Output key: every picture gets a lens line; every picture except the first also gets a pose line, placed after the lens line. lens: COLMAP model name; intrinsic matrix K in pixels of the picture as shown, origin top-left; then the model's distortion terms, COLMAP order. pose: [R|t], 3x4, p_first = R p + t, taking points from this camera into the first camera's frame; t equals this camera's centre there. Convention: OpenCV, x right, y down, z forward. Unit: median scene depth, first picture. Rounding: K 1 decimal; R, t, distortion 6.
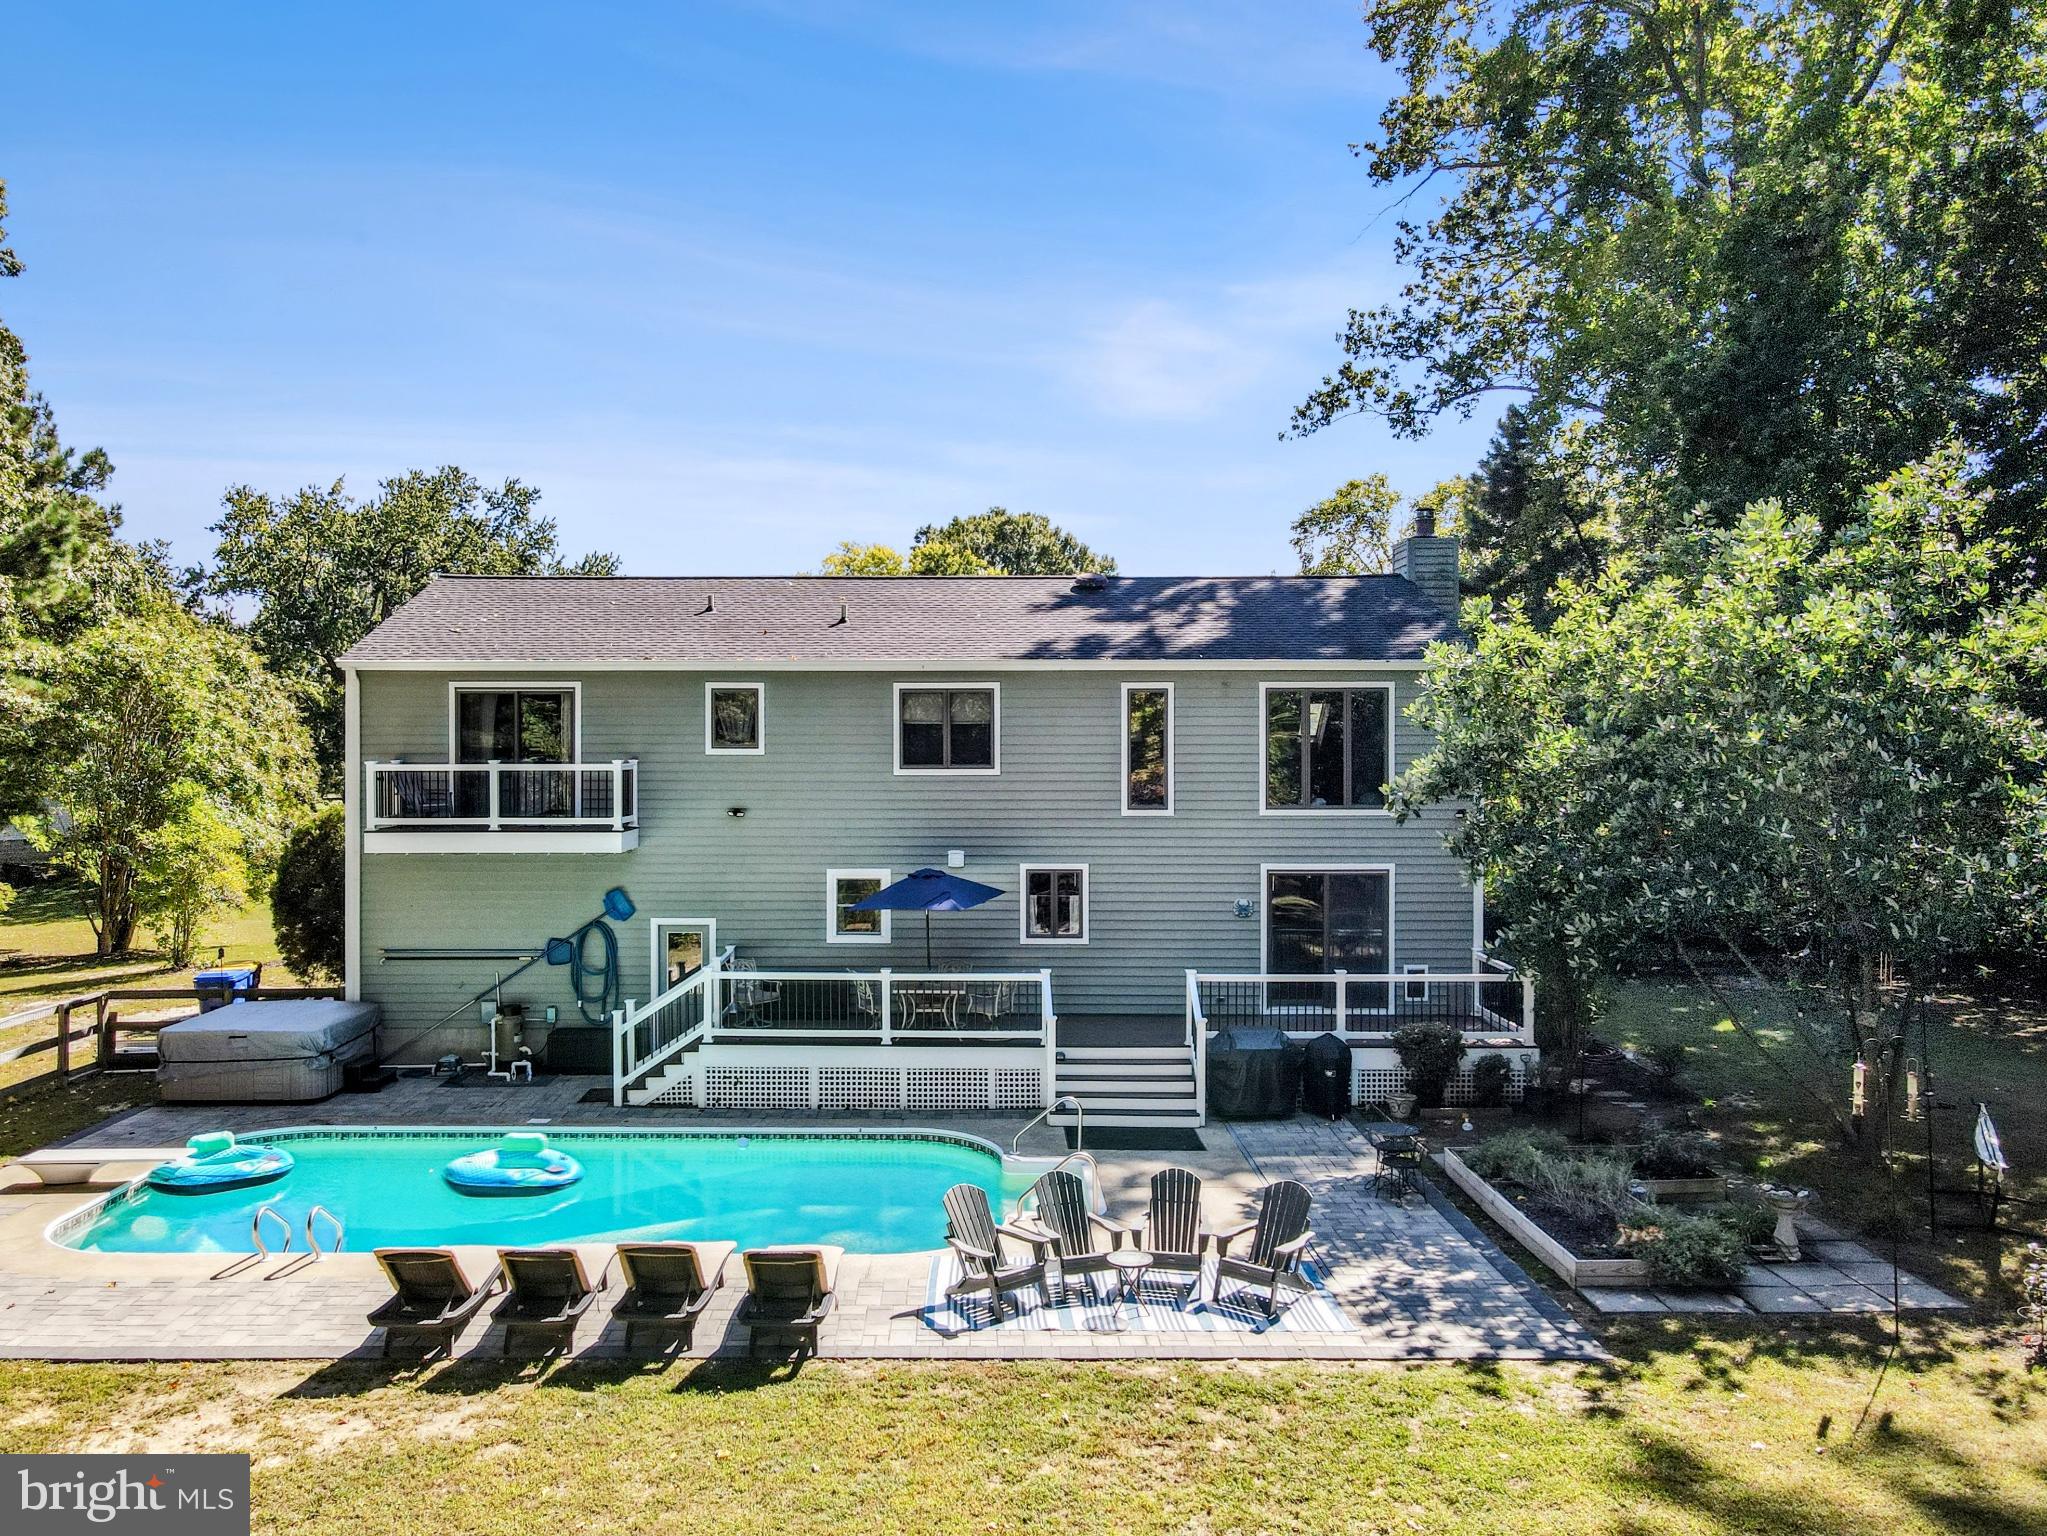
lens RADIAL K [[1417.2, 0, 1026.3], [0, 1417.2, 891.0], [0, 0, 1]] dist [-0.034881, 0.090422]
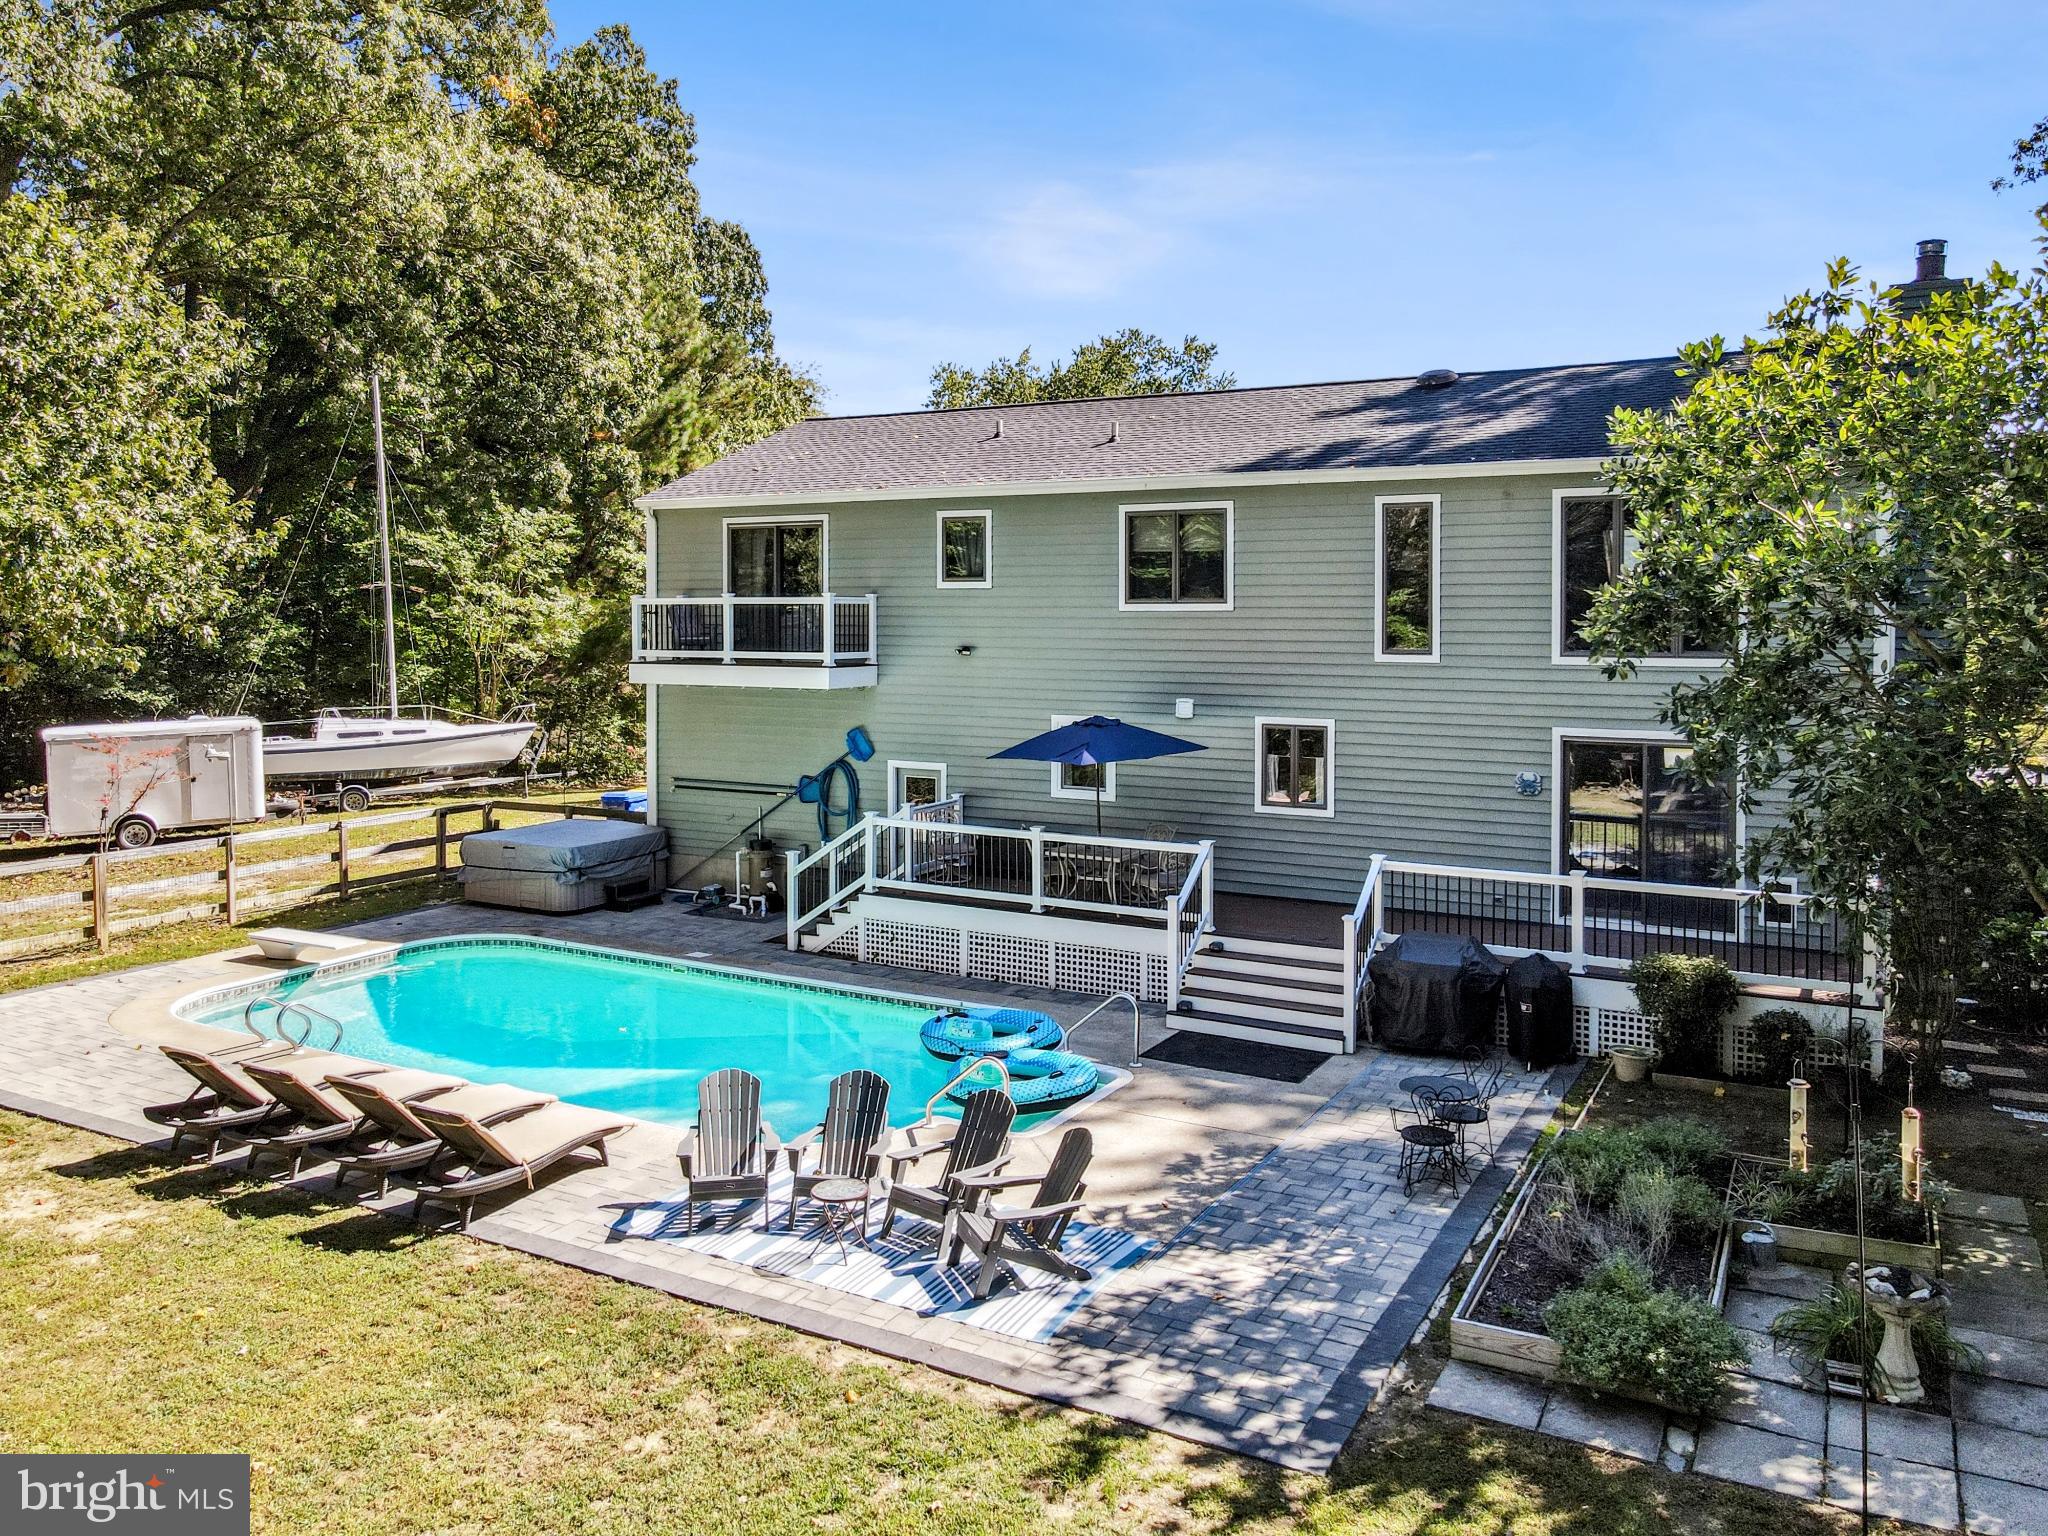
lens RADIAL K [[1472.5, 0, 1024.0], [0, 1472.5, 768.0], [0, 0, 1]] dist [-0.021388, 0.047655]
pose [[0.886923, 0.051379, -0.459051, 0.286502], [-0.047527, 0.998671, 0.019949, 0.000362], [0.459465, 0.004124, 0.888186, 0.166180]]
